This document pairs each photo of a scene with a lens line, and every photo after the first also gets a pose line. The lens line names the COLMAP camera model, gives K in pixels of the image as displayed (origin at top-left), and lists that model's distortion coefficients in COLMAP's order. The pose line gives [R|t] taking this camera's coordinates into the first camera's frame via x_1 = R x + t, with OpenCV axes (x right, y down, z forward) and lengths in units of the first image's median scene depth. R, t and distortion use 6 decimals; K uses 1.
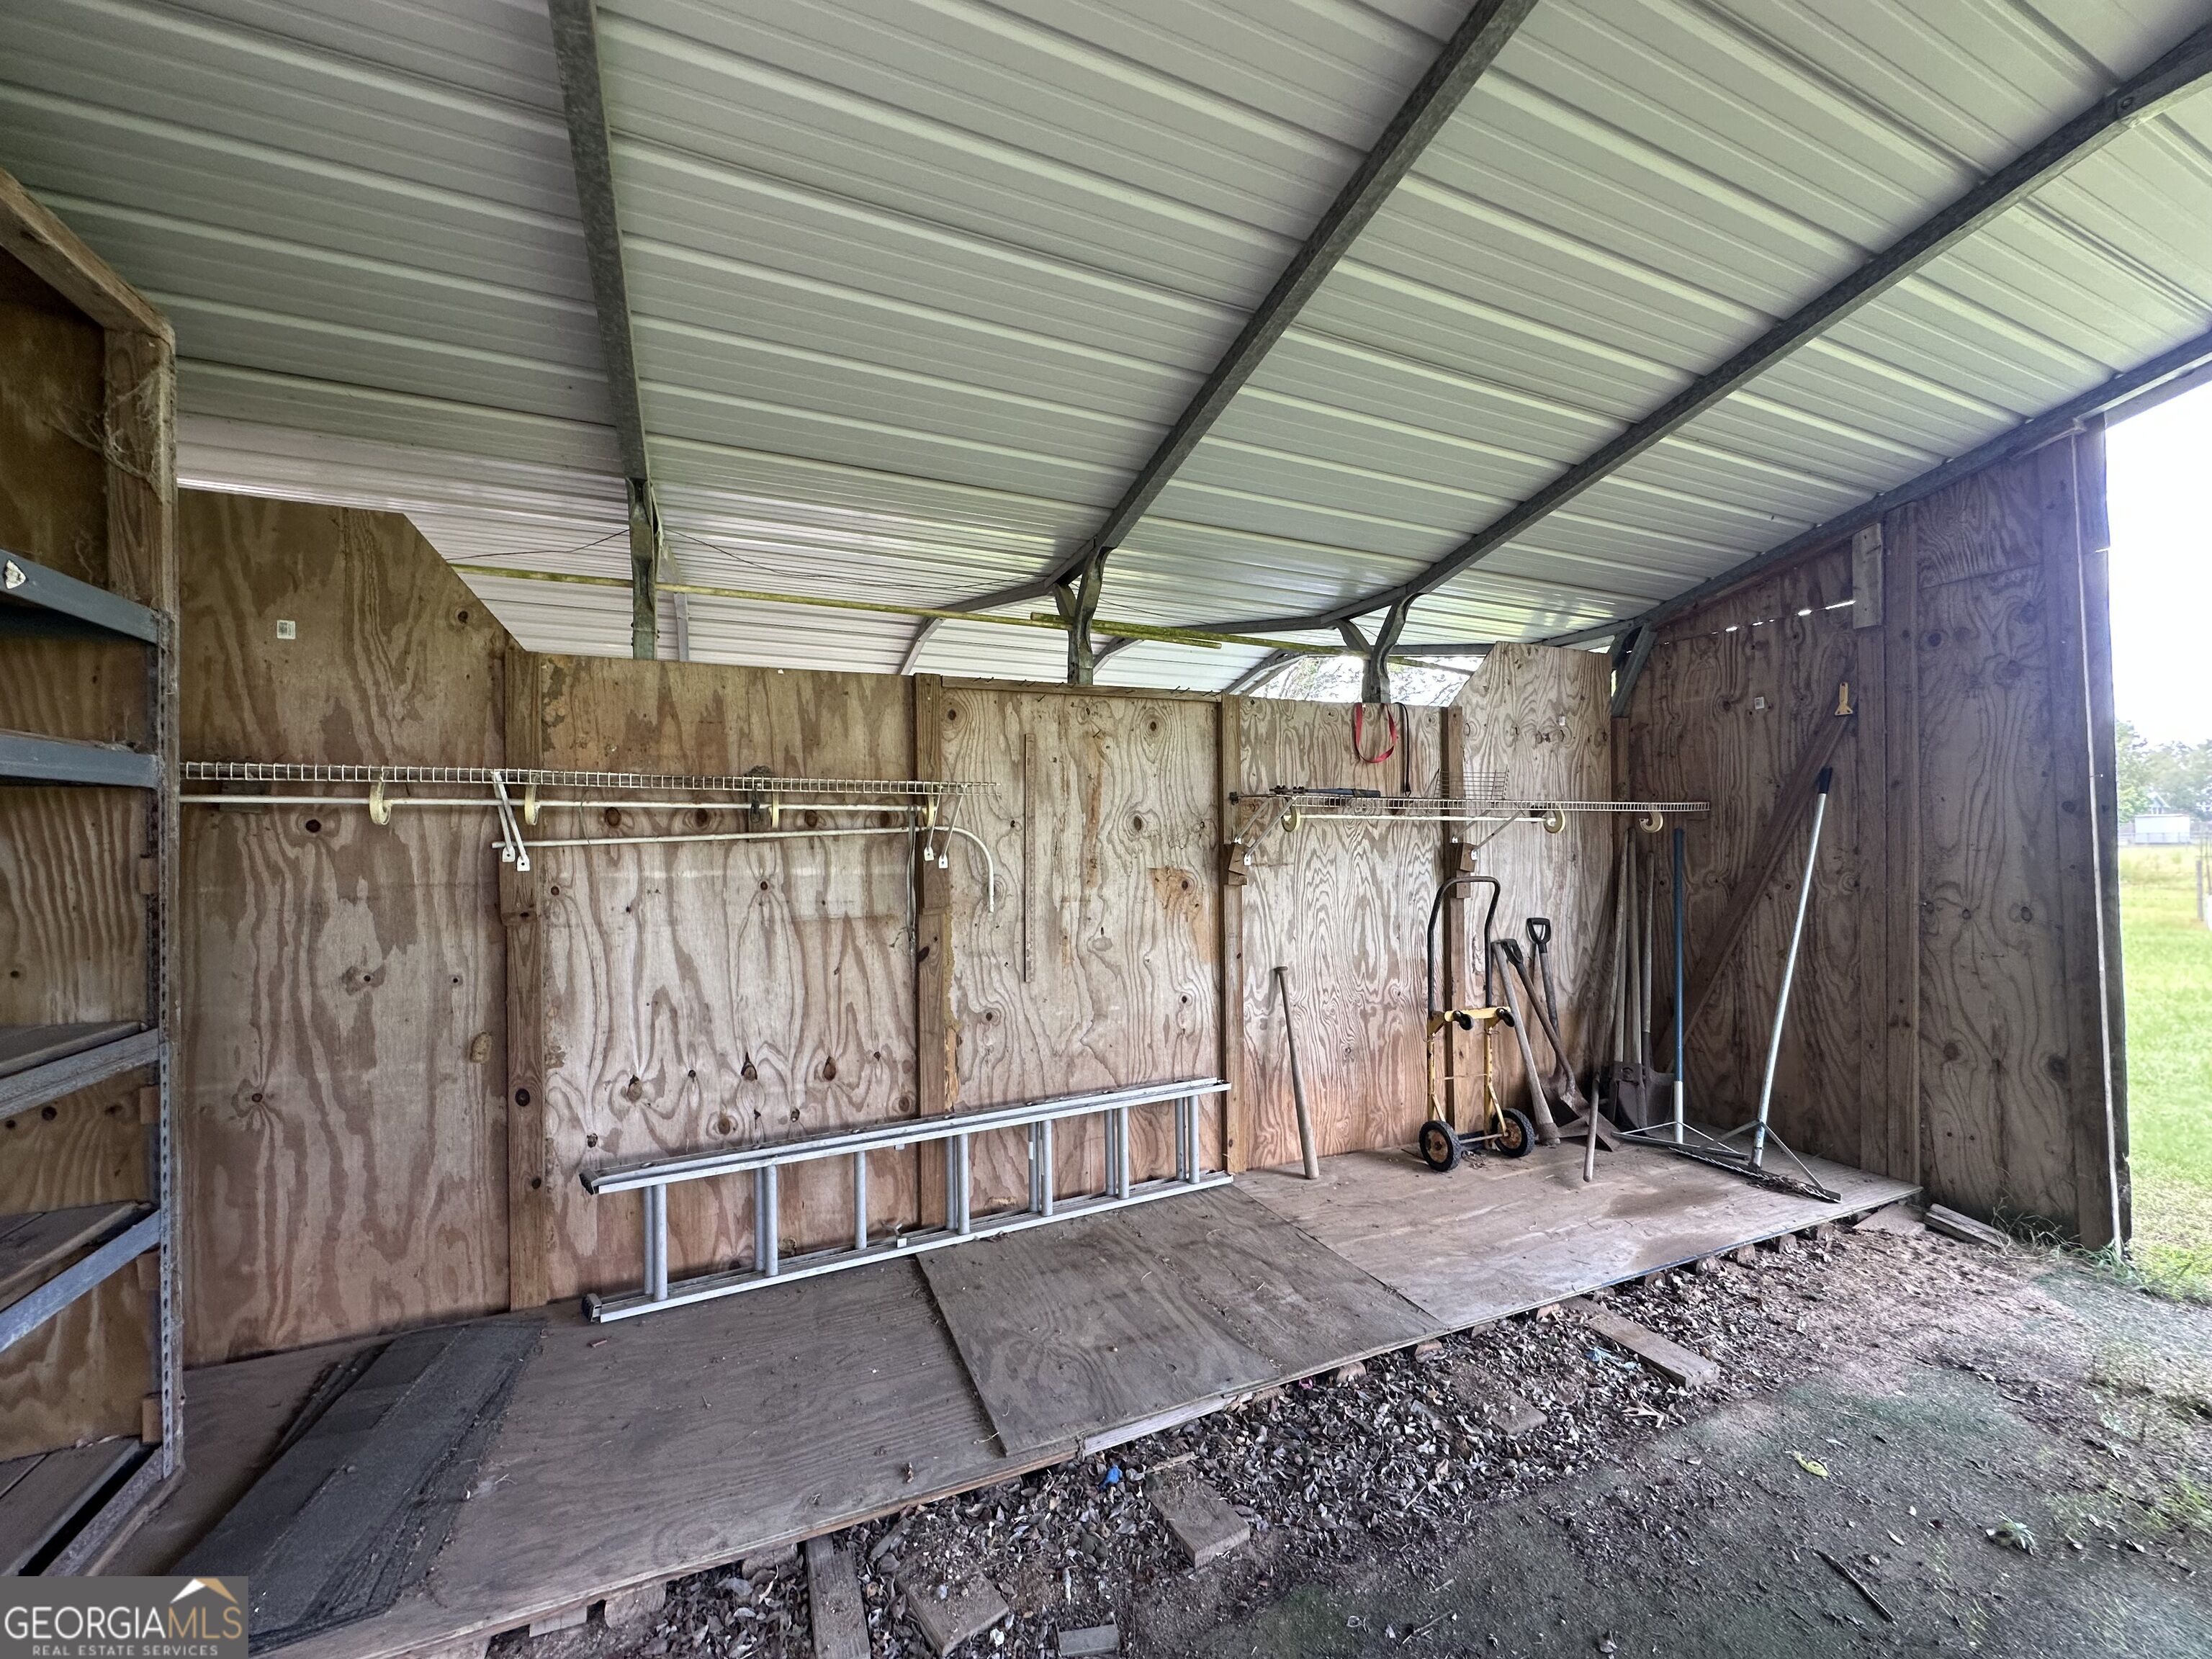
lens RADIAL K [[888.6, 0, 1110.0], [0, 888.6, 832.7], [0, 0, 1]] dist [-0.005187, 0.000743]
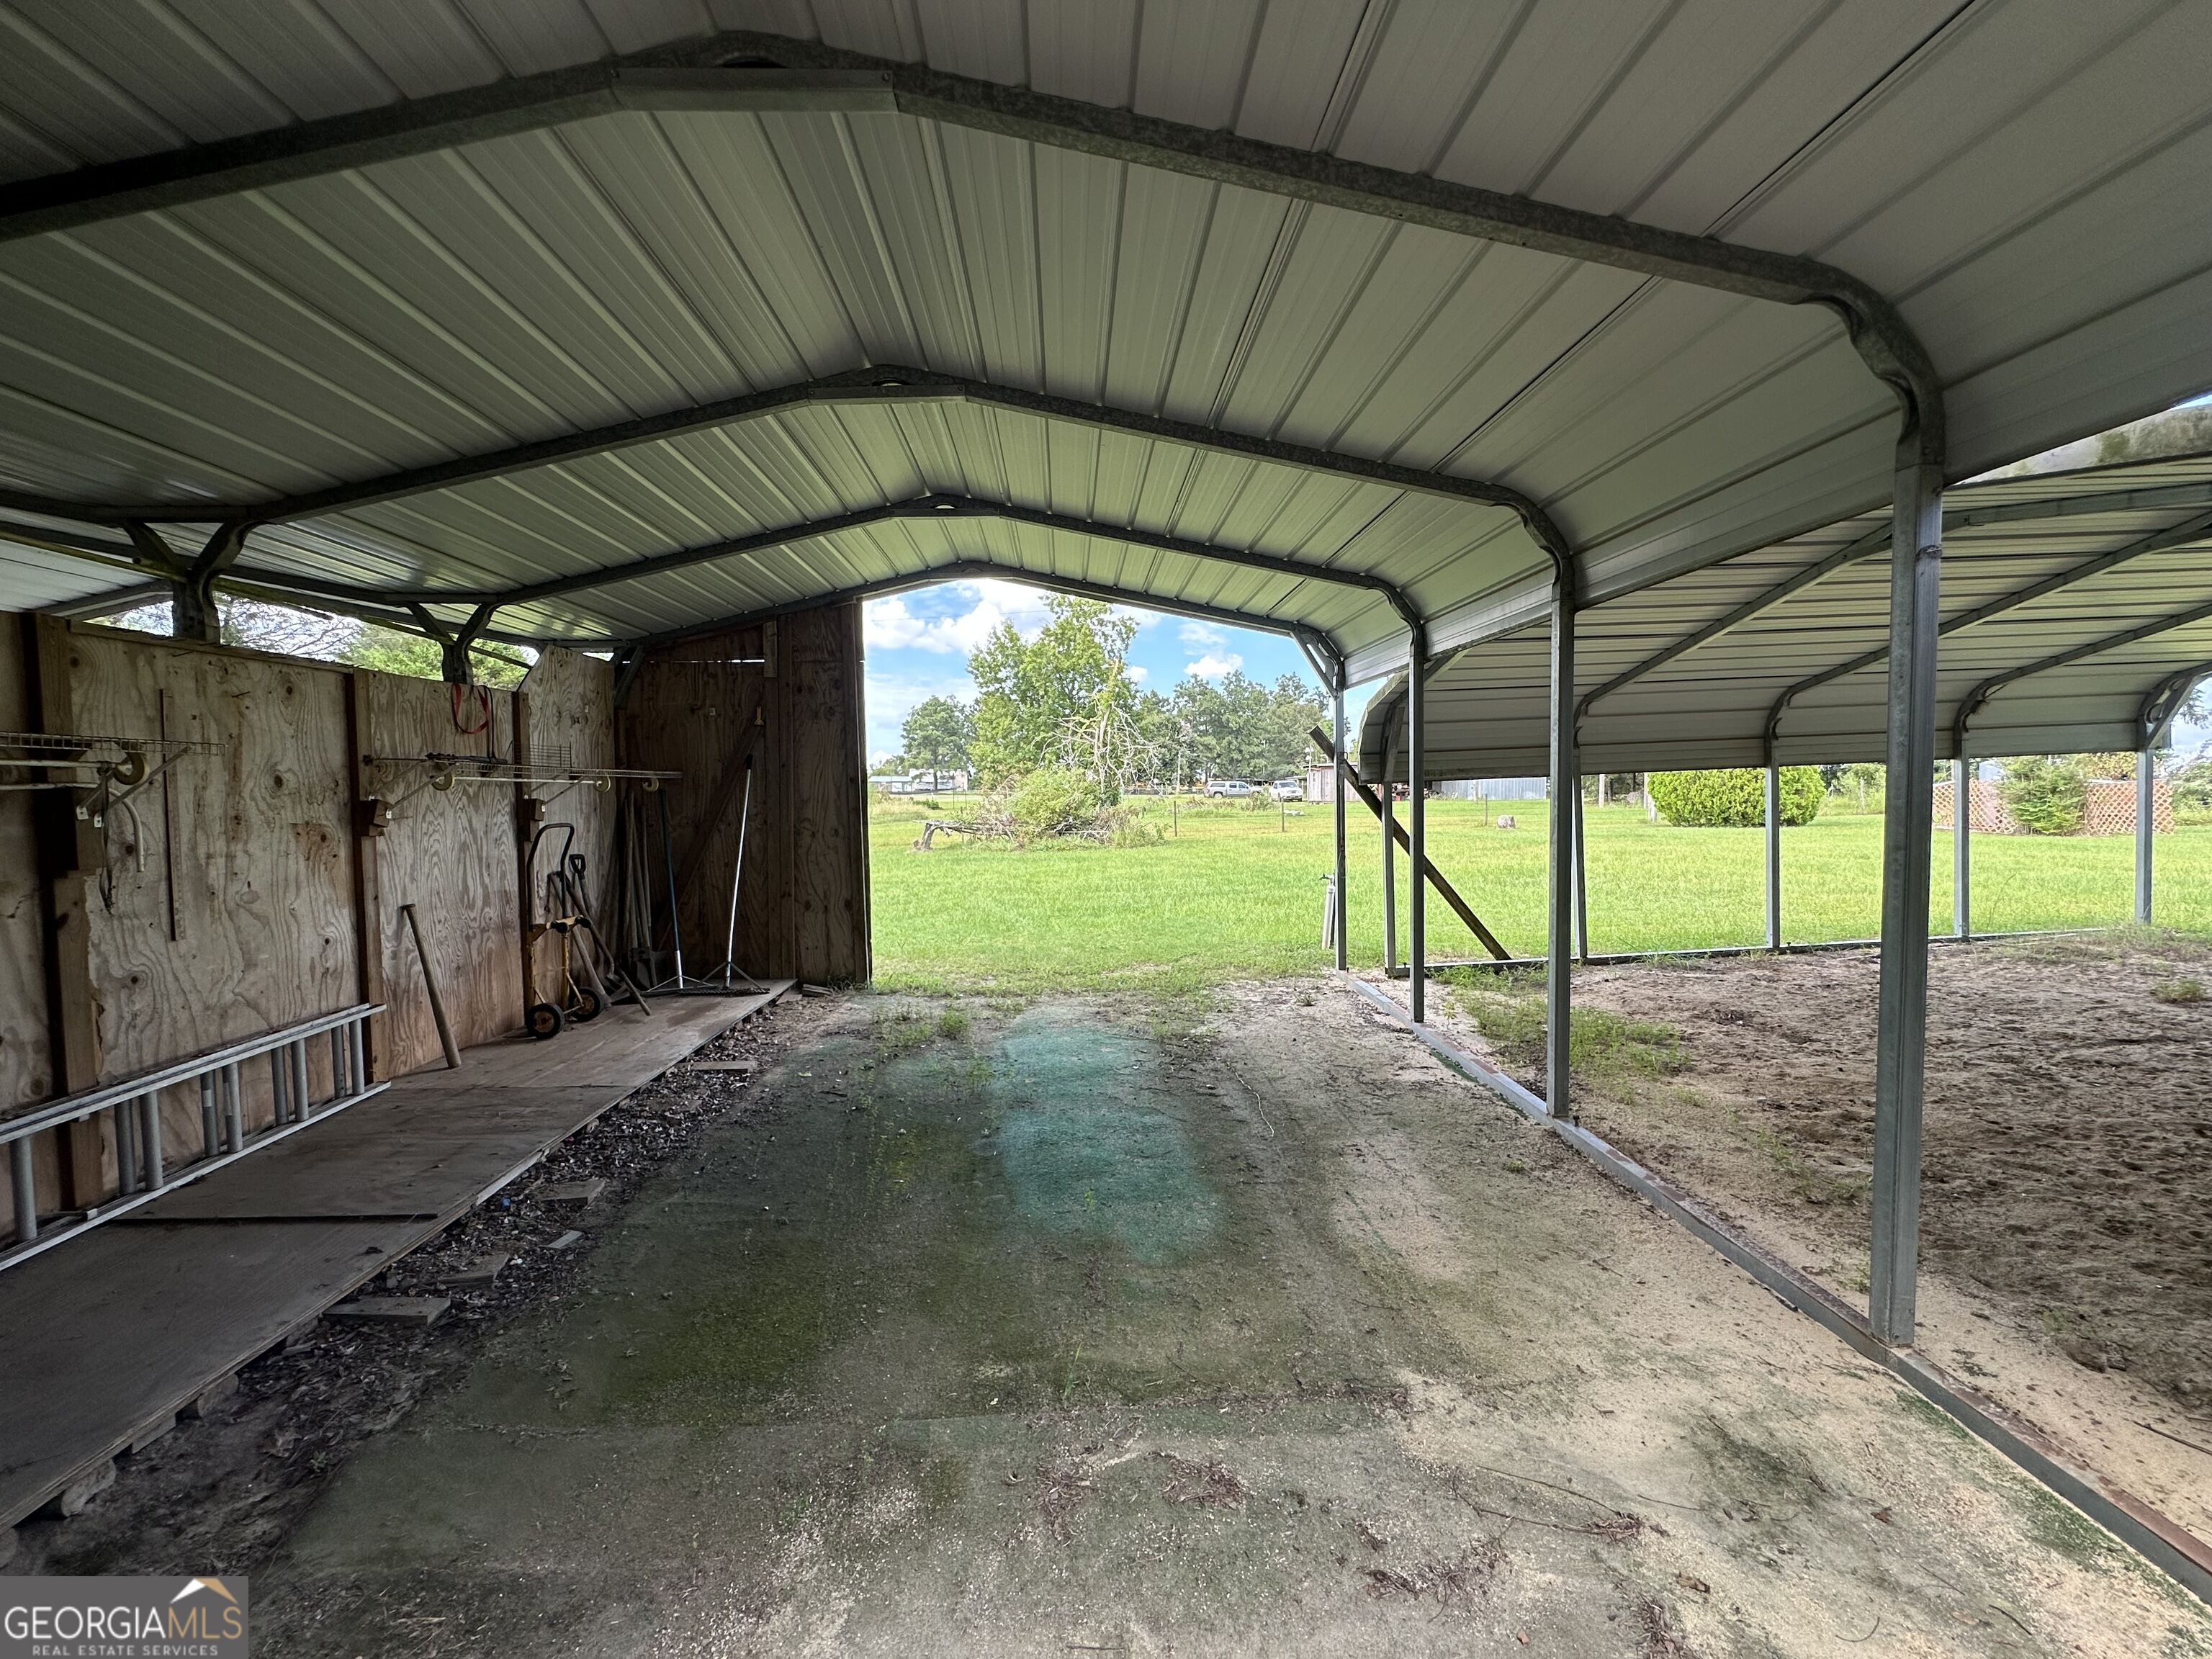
lens RADIAL K [[888.6, 0, 1105.0], [0, 888.6, 826.2], [0, 0, 1]] dist [-0.005187, 0.000743]
pose [[0.373670, -0.033694, 0.926950, -0.593179], [-0.003771, 0.999277, 0.037844, -0.001042], [-0.927554, -0.017637, 0.373273, -0.319530]]
